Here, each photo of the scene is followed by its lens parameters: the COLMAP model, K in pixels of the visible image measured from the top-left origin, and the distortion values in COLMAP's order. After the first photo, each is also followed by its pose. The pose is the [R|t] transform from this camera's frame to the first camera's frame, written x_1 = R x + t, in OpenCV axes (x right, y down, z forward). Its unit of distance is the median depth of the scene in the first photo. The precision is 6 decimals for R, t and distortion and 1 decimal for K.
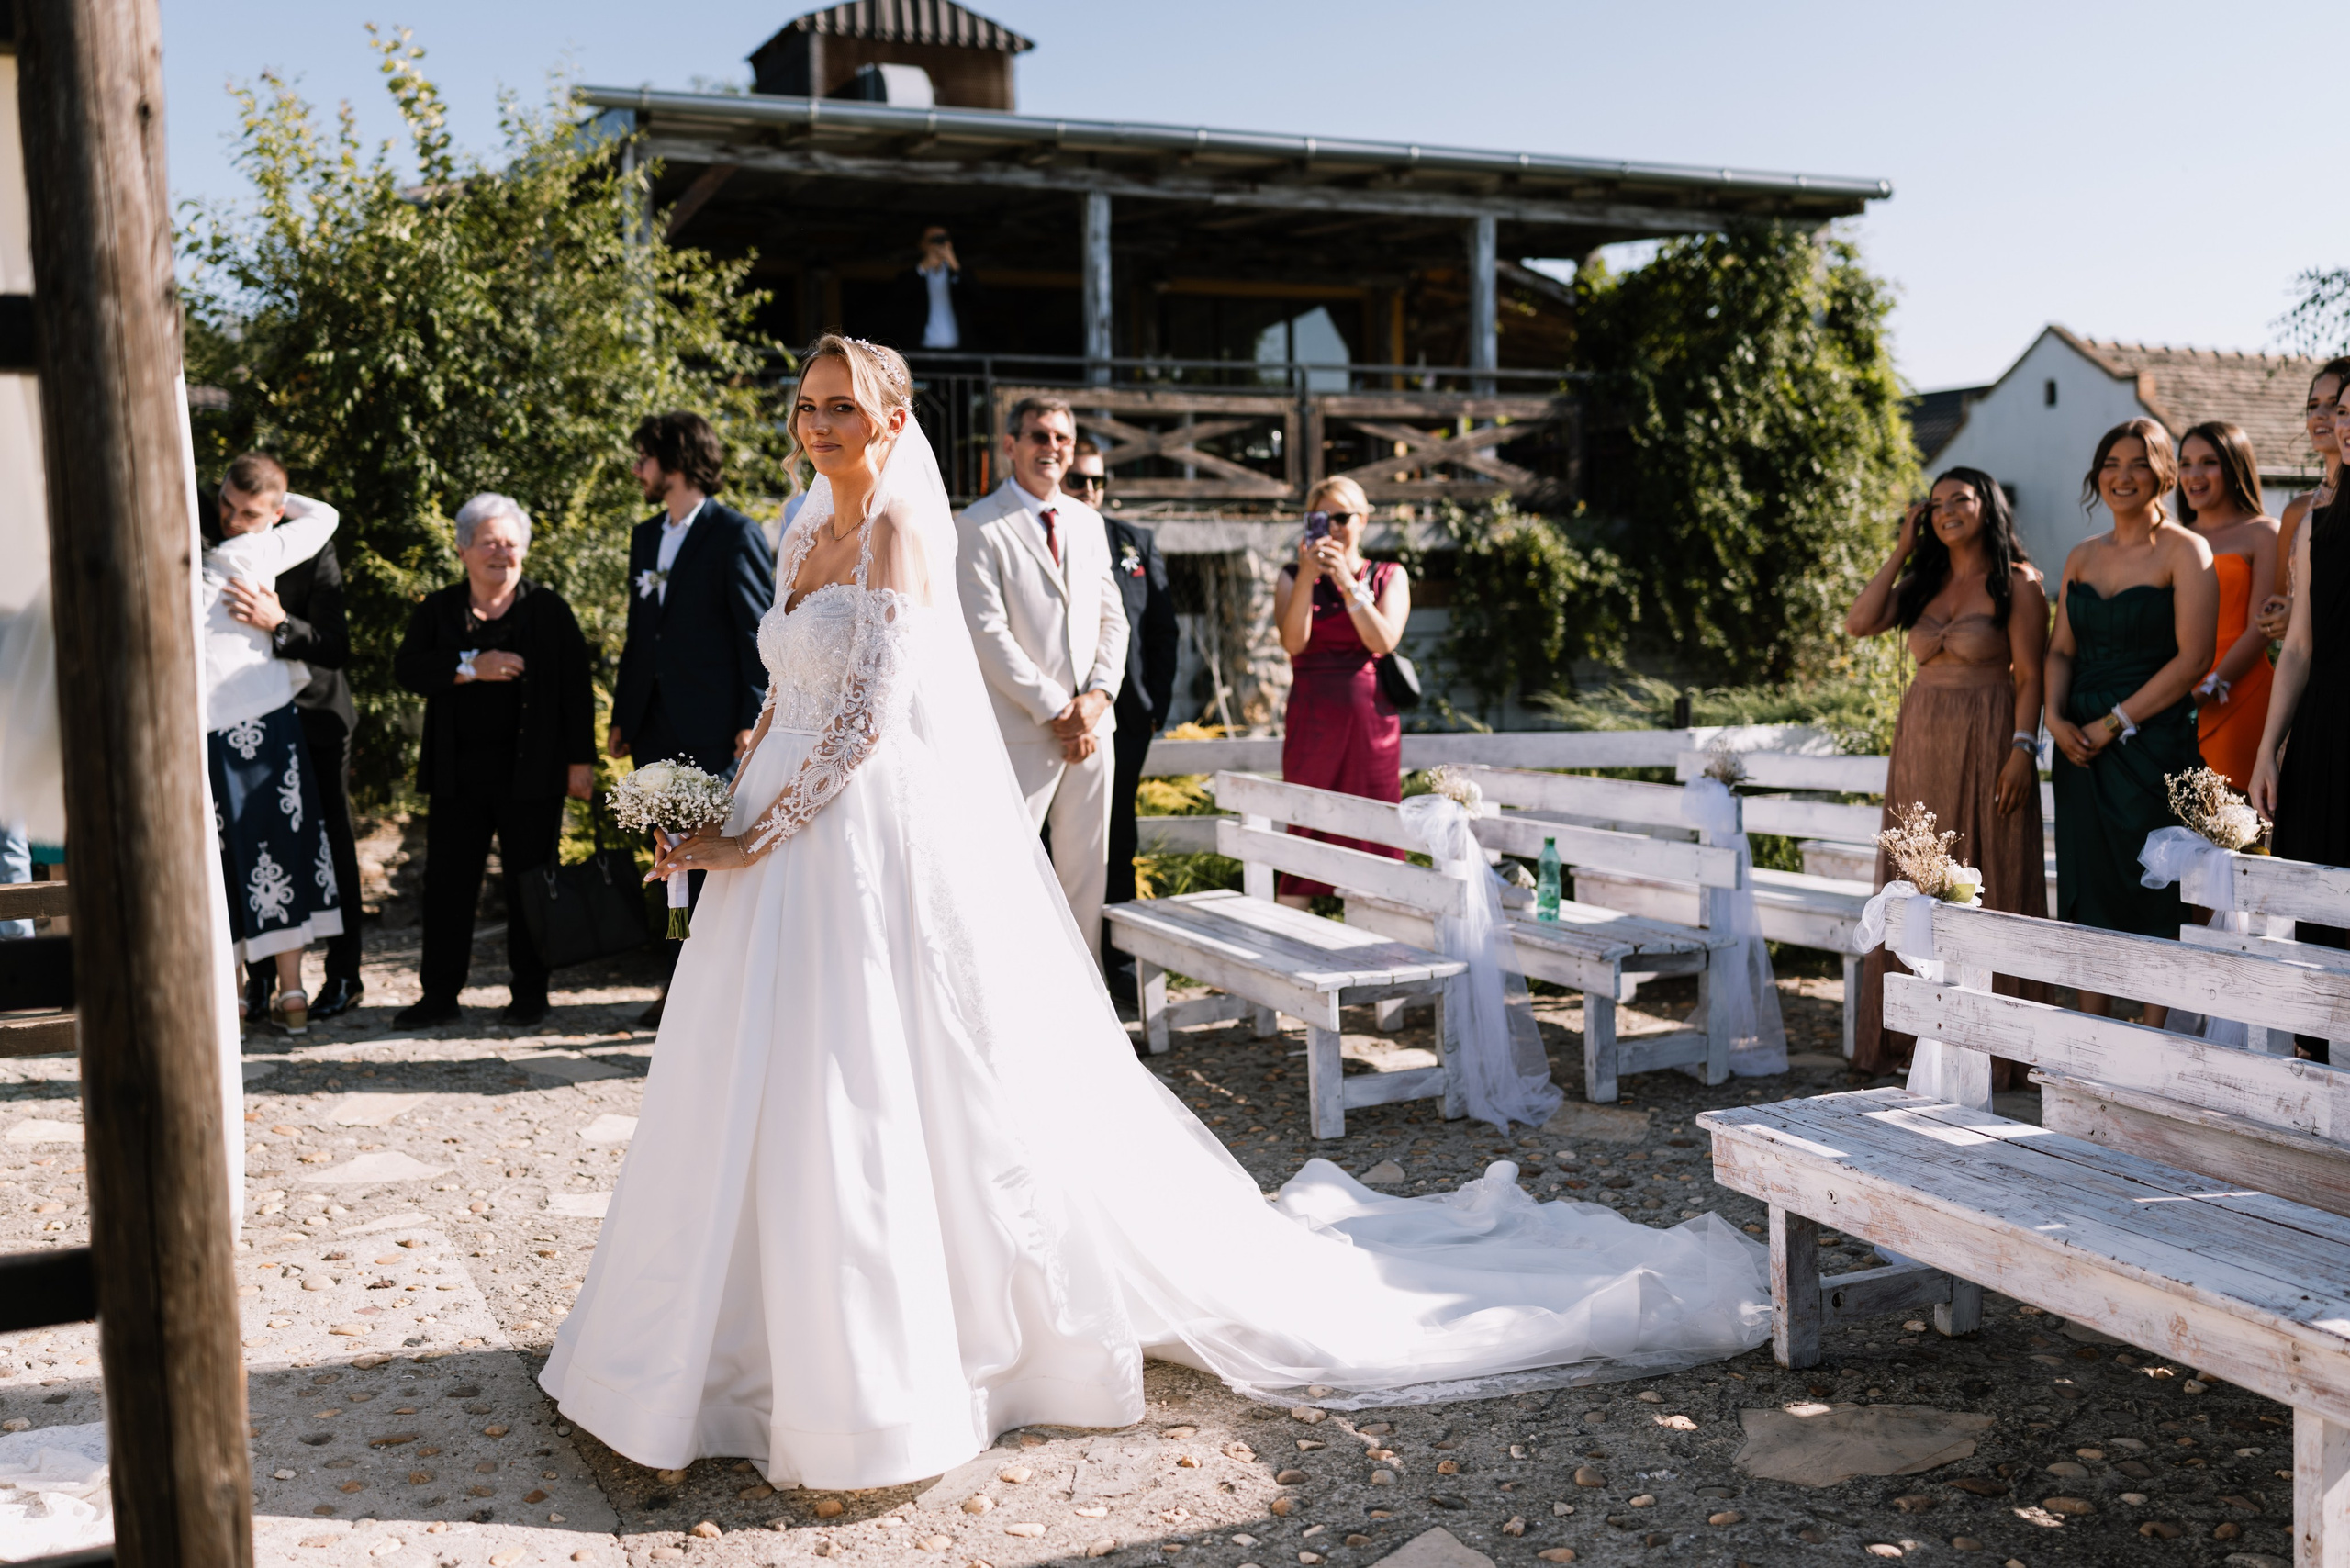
lens RADIAL K [[2264.9, 0, 1165.0], [0, 2264.9, 701.7], [0, 0, 1]] dist [-0.010771, 0.006321]
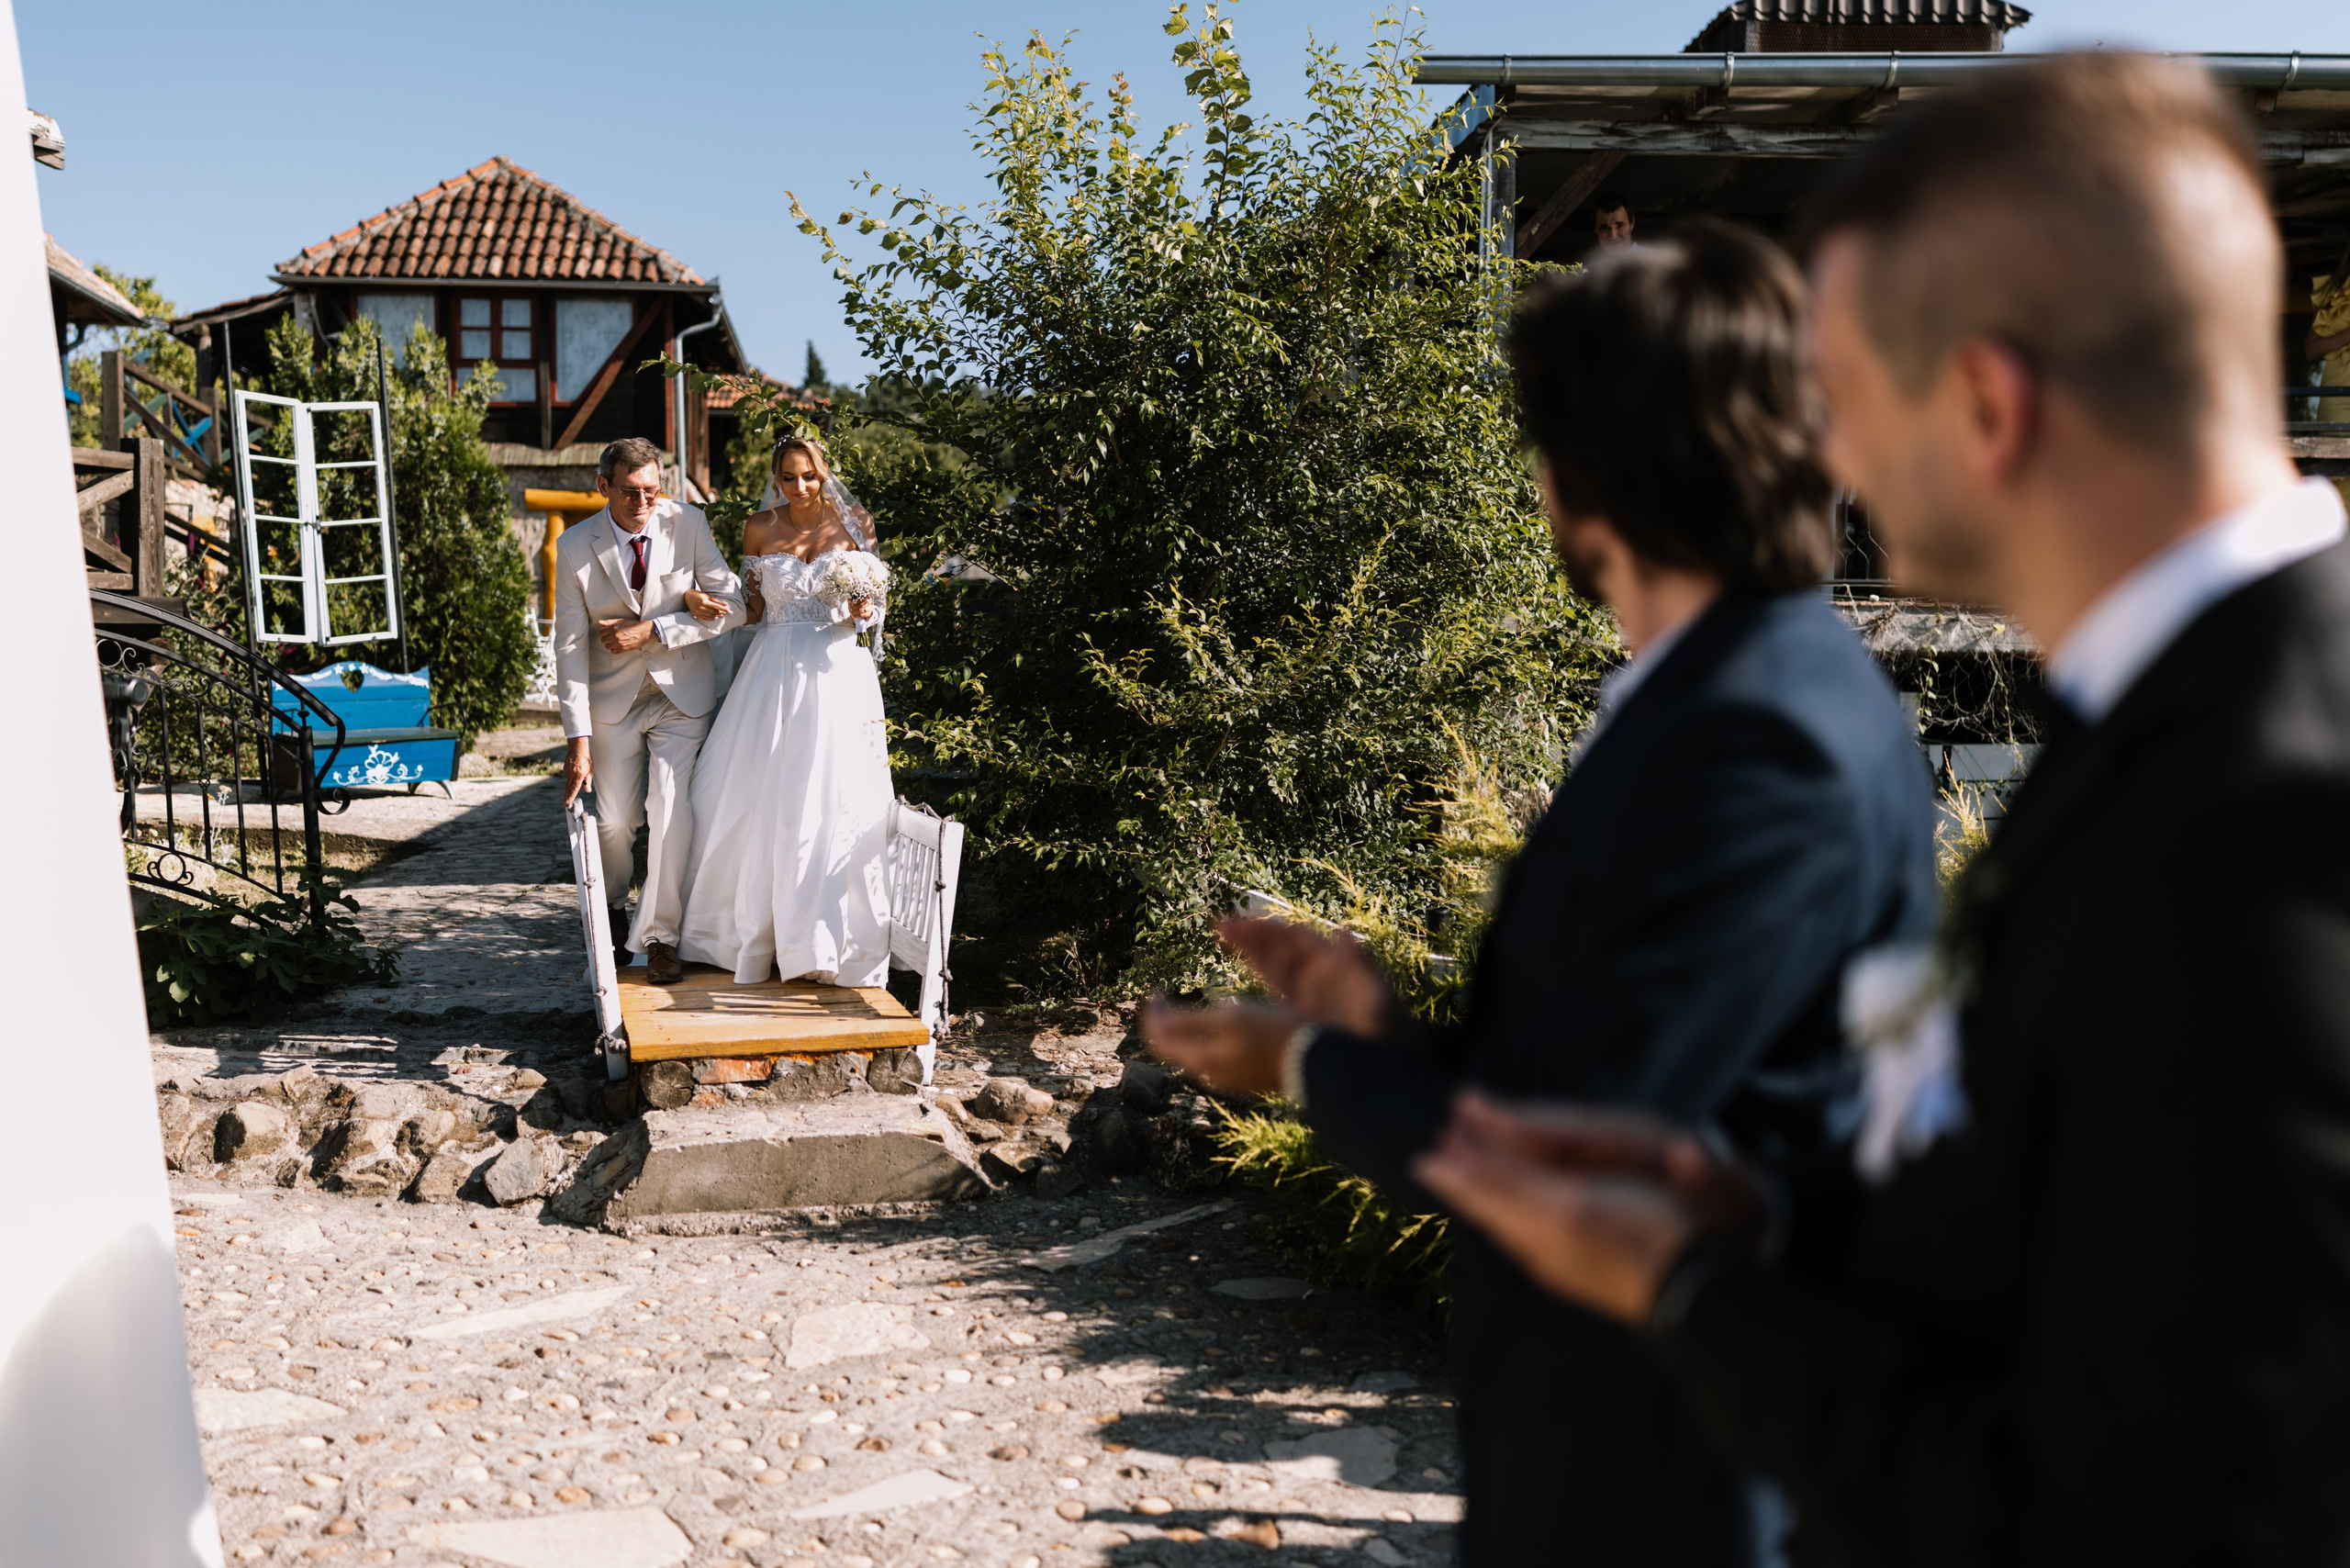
lens RADIAL K [[2232.0, 0, 1175.0], [0, 2232.0, 784.0], [0, 0, 1]] dist [-0.013609, -0.006080]
pose [[0.921884, 0.039402, -0.385456, -0.027601], [-0.037938, 0.999215, 0.011407, -0.022287], [0.385603, 0.004108, 0.922656, 0.225342]]
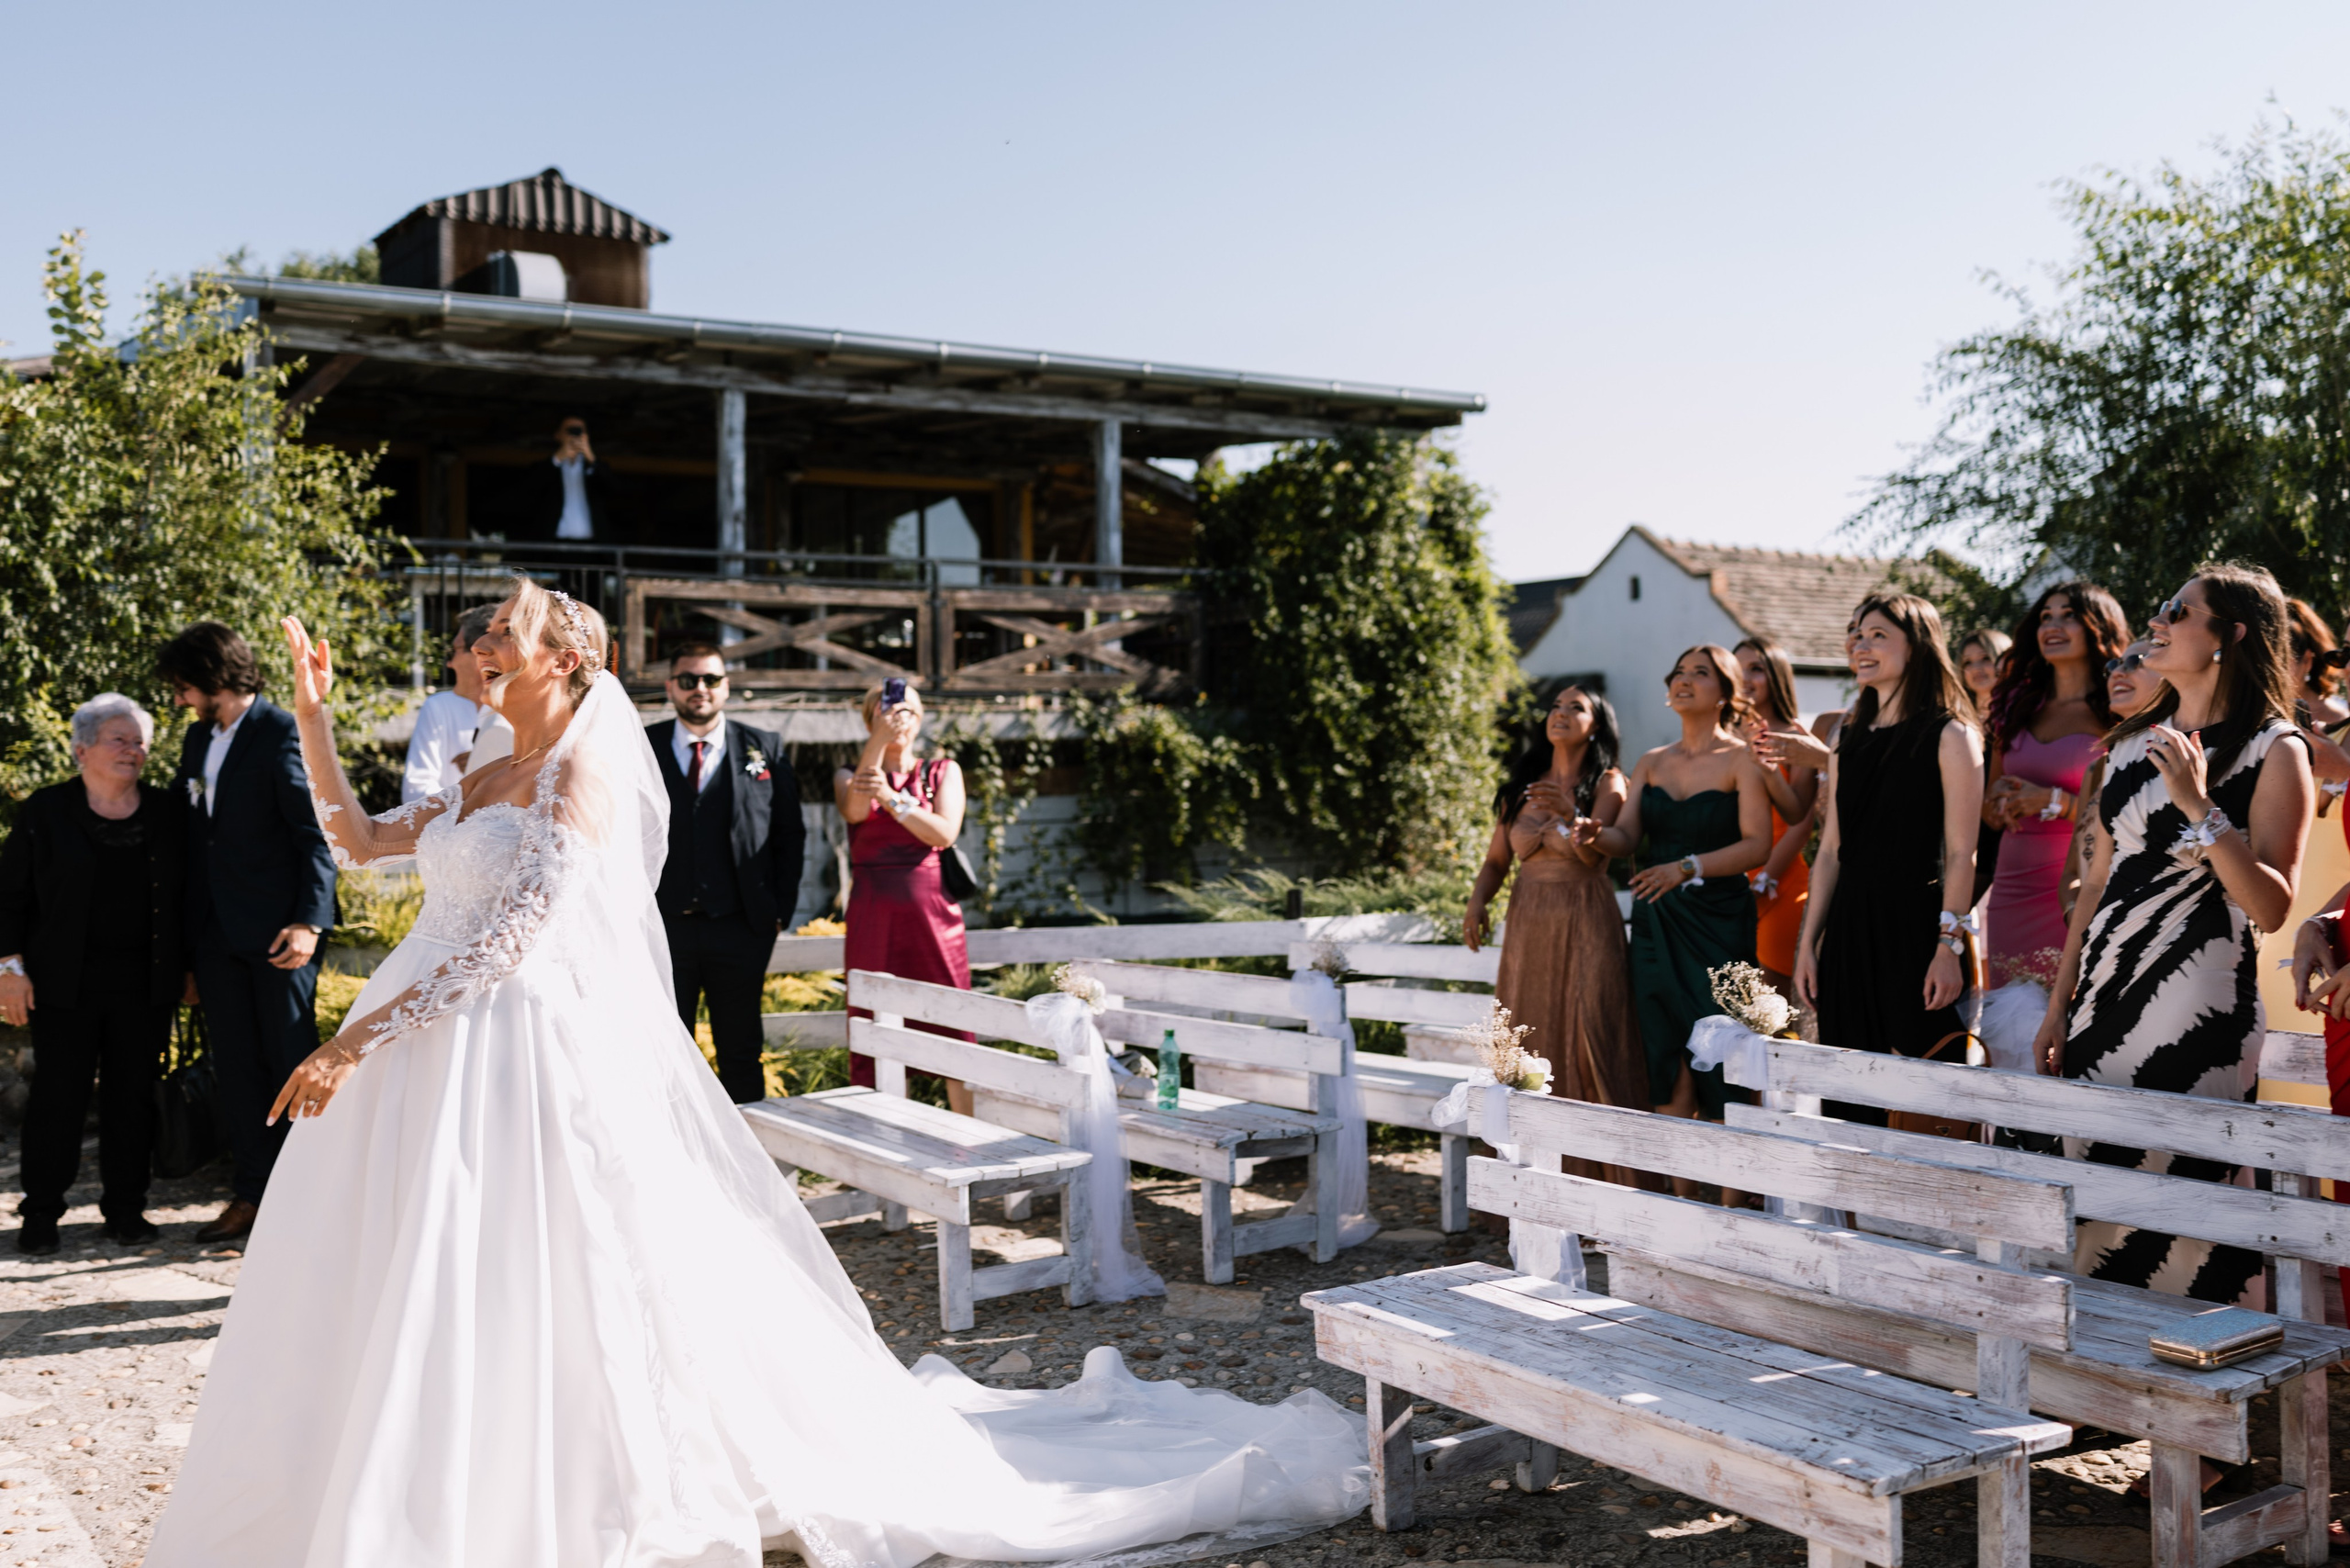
lens RADIAL K [[2284.1, 0, 1228.6], [0, 2284.1, 673.8], [0, 0, 1]] dist [-0.007862, 0.003051]
pose [[0.981979, 0.010191, 0.188716, -0.003586], [0.005856, 0.996425, -0.084279, -0.010019], [-0.188900, 0.083866, 0.978408, -0.039395]]
